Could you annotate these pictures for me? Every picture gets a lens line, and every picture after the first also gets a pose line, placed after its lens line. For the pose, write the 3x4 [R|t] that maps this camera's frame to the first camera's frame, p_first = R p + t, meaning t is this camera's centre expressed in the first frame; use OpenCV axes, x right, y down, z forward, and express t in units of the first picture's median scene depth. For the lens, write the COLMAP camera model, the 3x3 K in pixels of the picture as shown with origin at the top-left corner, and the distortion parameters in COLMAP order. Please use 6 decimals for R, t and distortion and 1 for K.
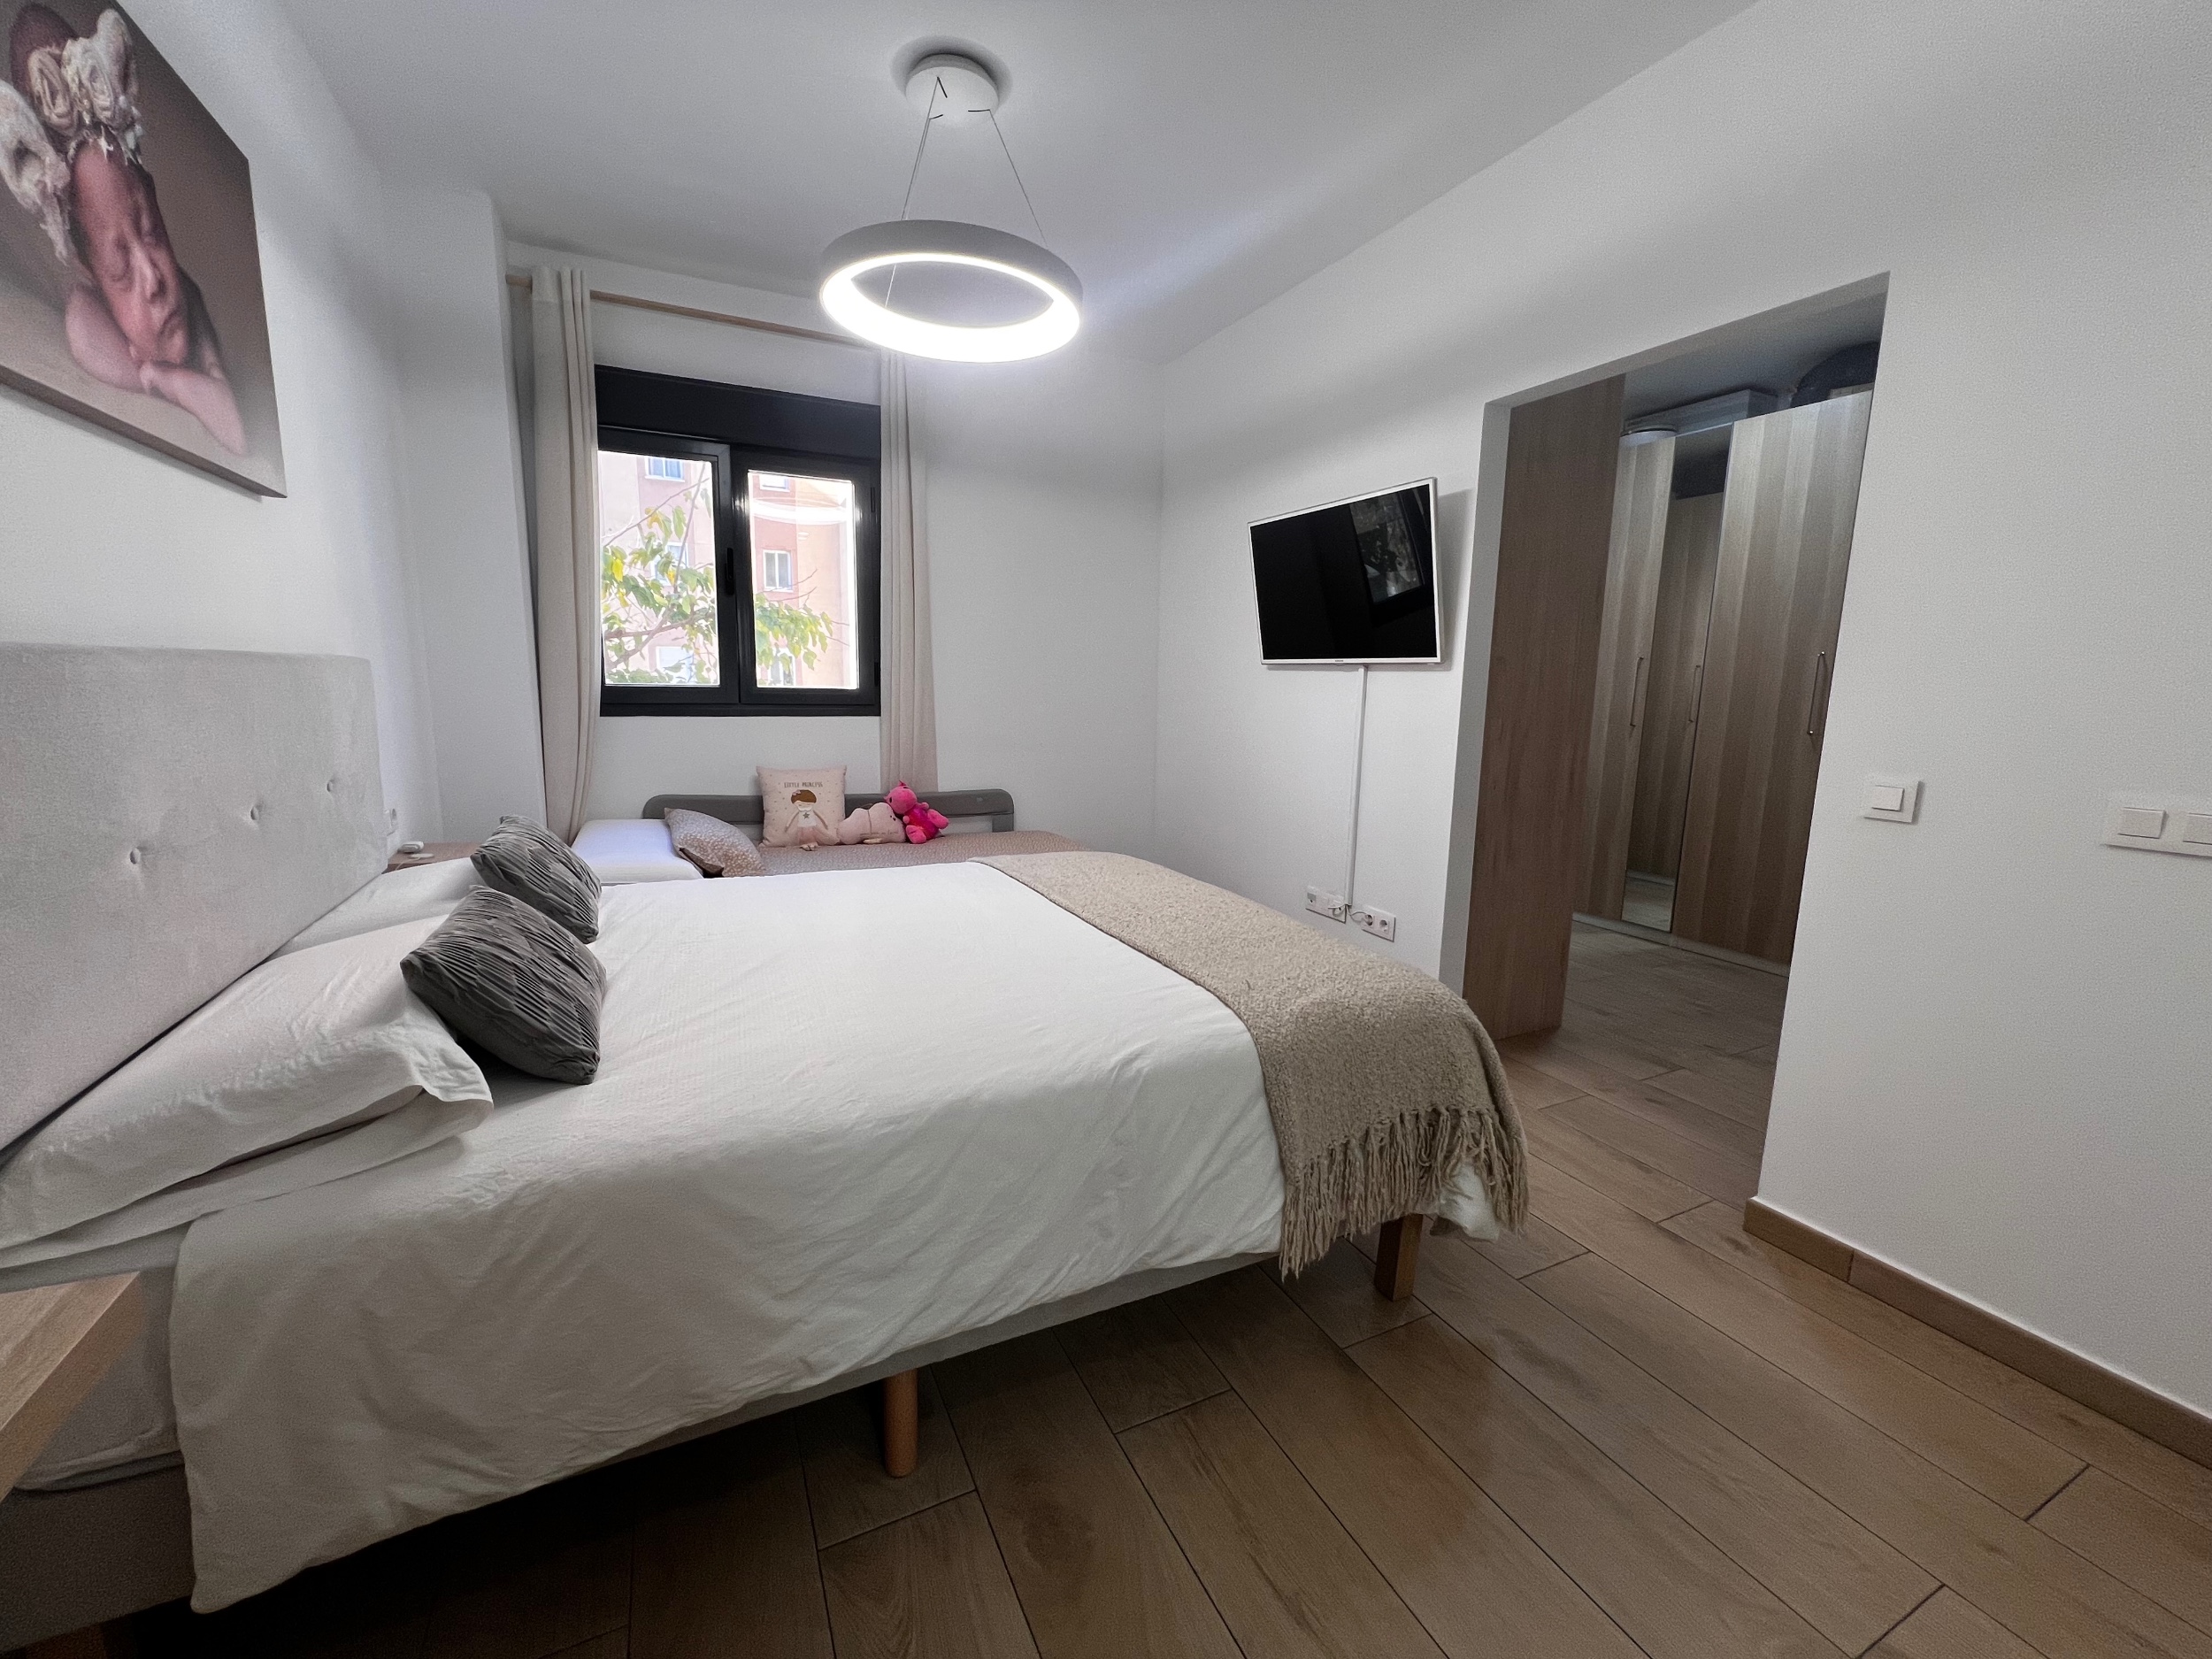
lens RADIAL K [[889.3, 0, 1099.4], [0, 889.3, 822.3], [0, 0, 1]] dist [-0.000759, -0.000458]
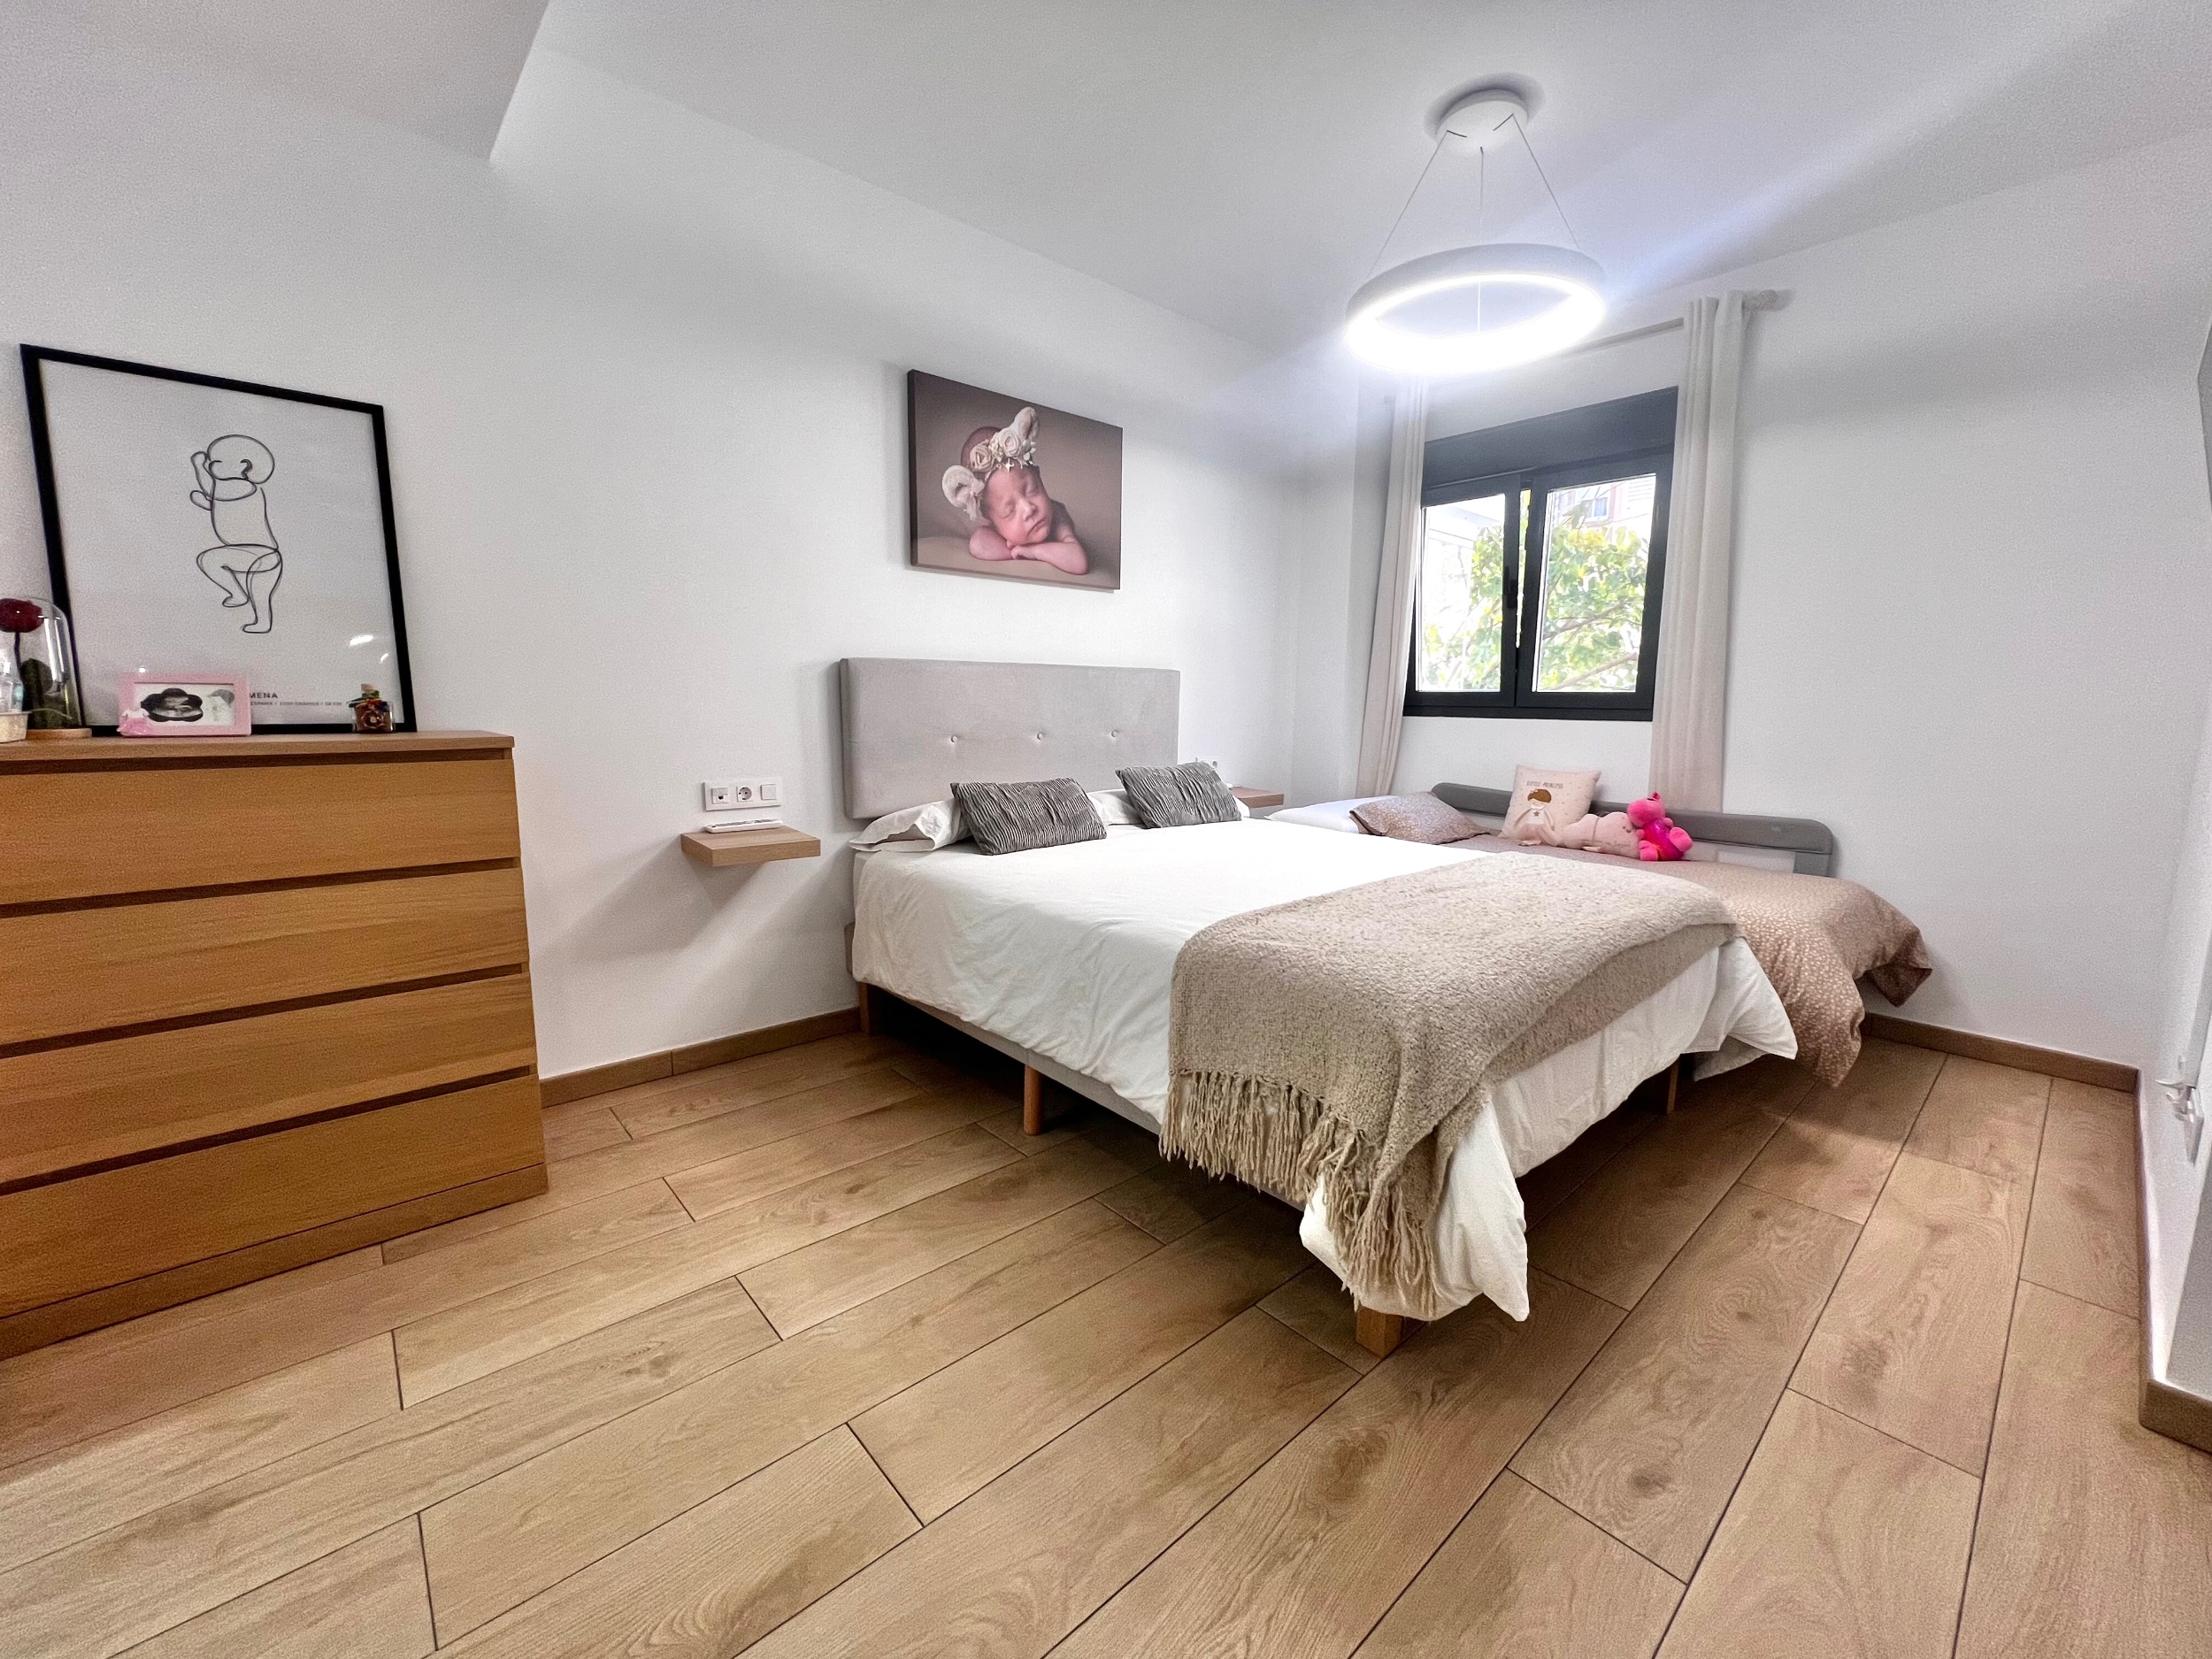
lens RADIAL K [[889.3, 0, 1101.4], [0, 889.3, 823.7], [0, 0, 1]] dist [-0.000759, -0.000458]
pose [[0.273098, 0.119680, -0.954513, 0.560721], [-0.158016, 0.984334, 0.078209, 0.003436], [0.948920, 0.129470, 0.287731, 0.239320]]
